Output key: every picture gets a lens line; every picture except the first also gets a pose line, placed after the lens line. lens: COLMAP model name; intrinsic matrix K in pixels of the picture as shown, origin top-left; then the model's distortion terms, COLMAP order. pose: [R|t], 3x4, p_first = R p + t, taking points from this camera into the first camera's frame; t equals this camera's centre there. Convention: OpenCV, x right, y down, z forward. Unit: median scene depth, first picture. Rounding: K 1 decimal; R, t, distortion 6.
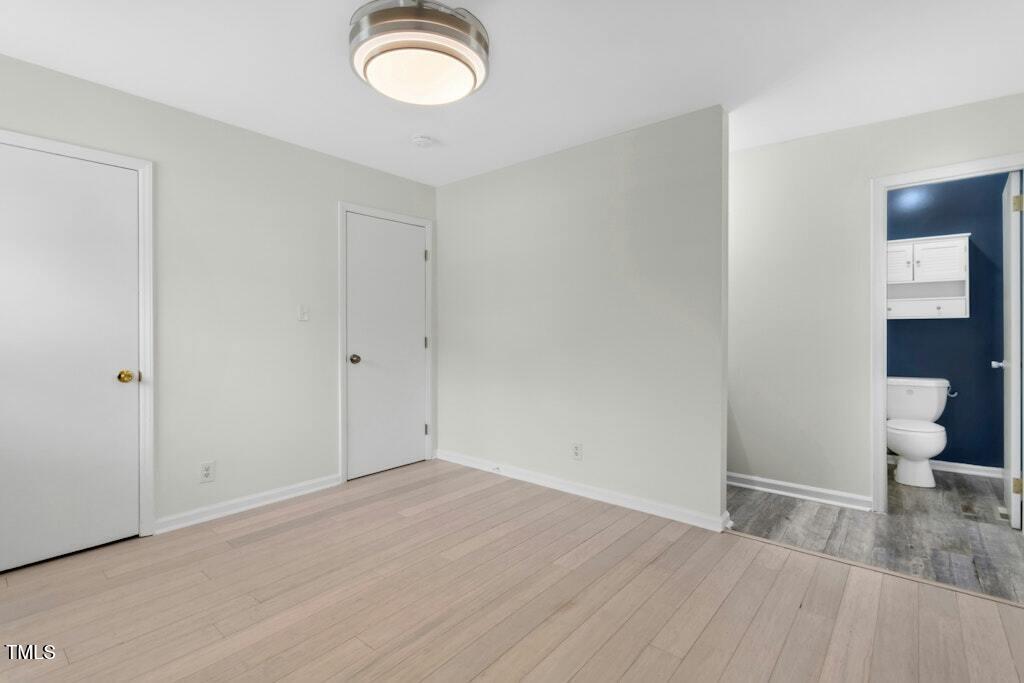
lens RADIAL K [[475.4, 0, 513.5], [0, 475.4, 334.9], [0, 0, 1]] dist [-0.000671, -0.000342]
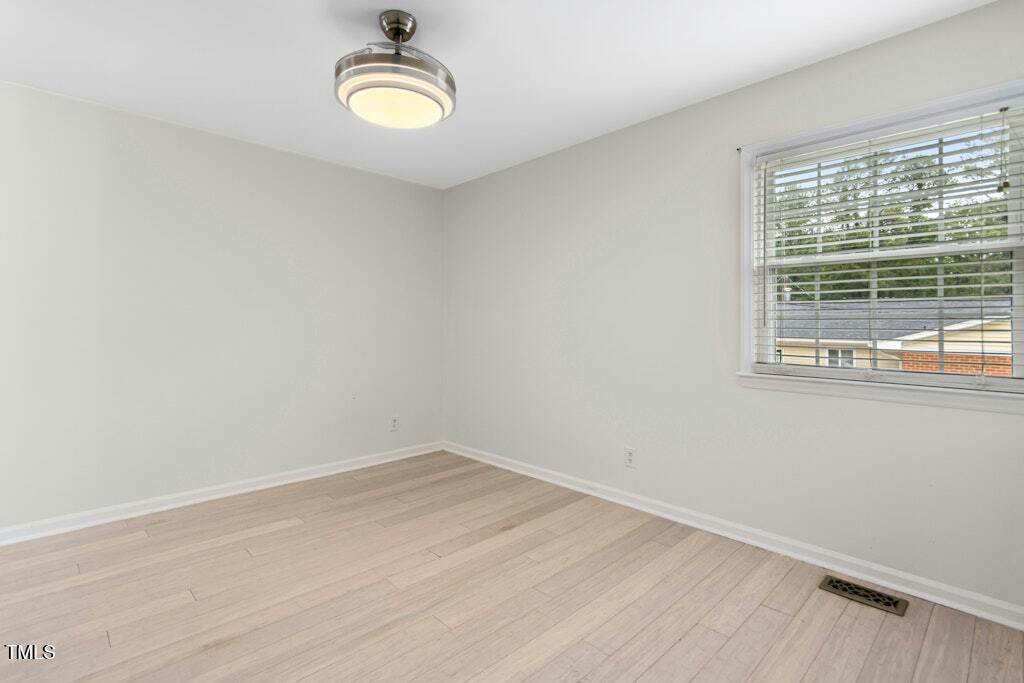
lens RADIAL K [[484.6, 0, 509.7], [0, 484.6, 320.5], [0, 0, 1]] dist [0.000510, 0.000024]
pose [[-0.994233, -0.003356, 0.107186, -0.351966], [-0.001792, 0.999891, 0.014683, -0.020958], [-0.107223, 0.014406, -0.994131, 1.246360]]
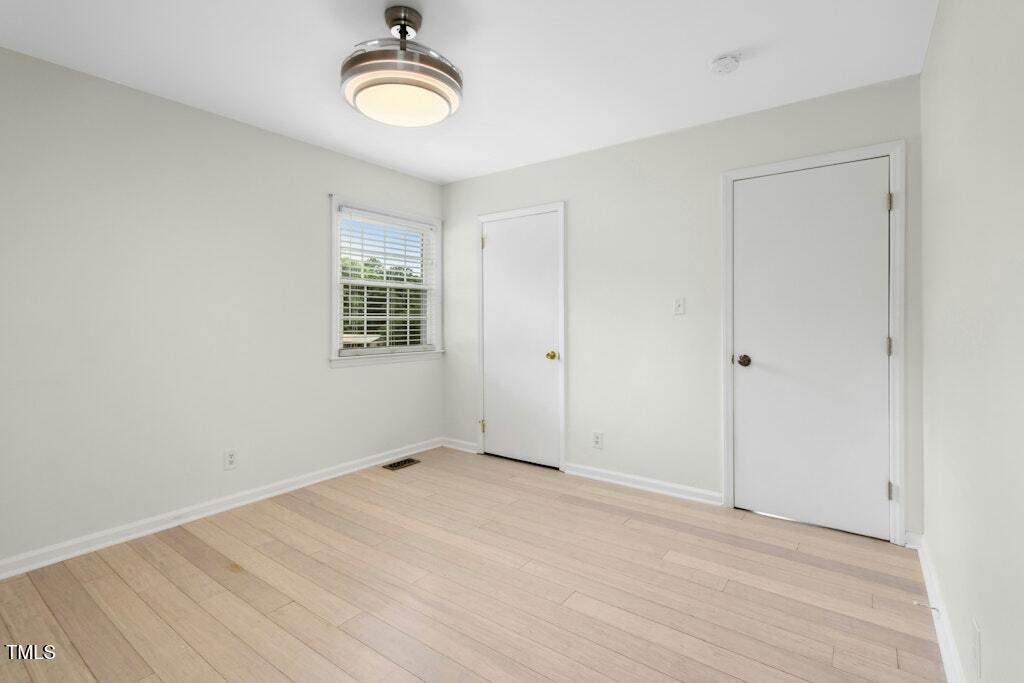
lens RADIAL K [[484.6, 0, 509.7], [0, 484.6, 320.5], [0, 0, 1]] dist [0.000510, 0.000024]
pose [[0.057654, 0.000887, -0.998336, 0.582902], [-0.014380, 0.999897, 0.000058, -0.014094], [0.998233, 0.014352, 0.057661, 0.700328]]
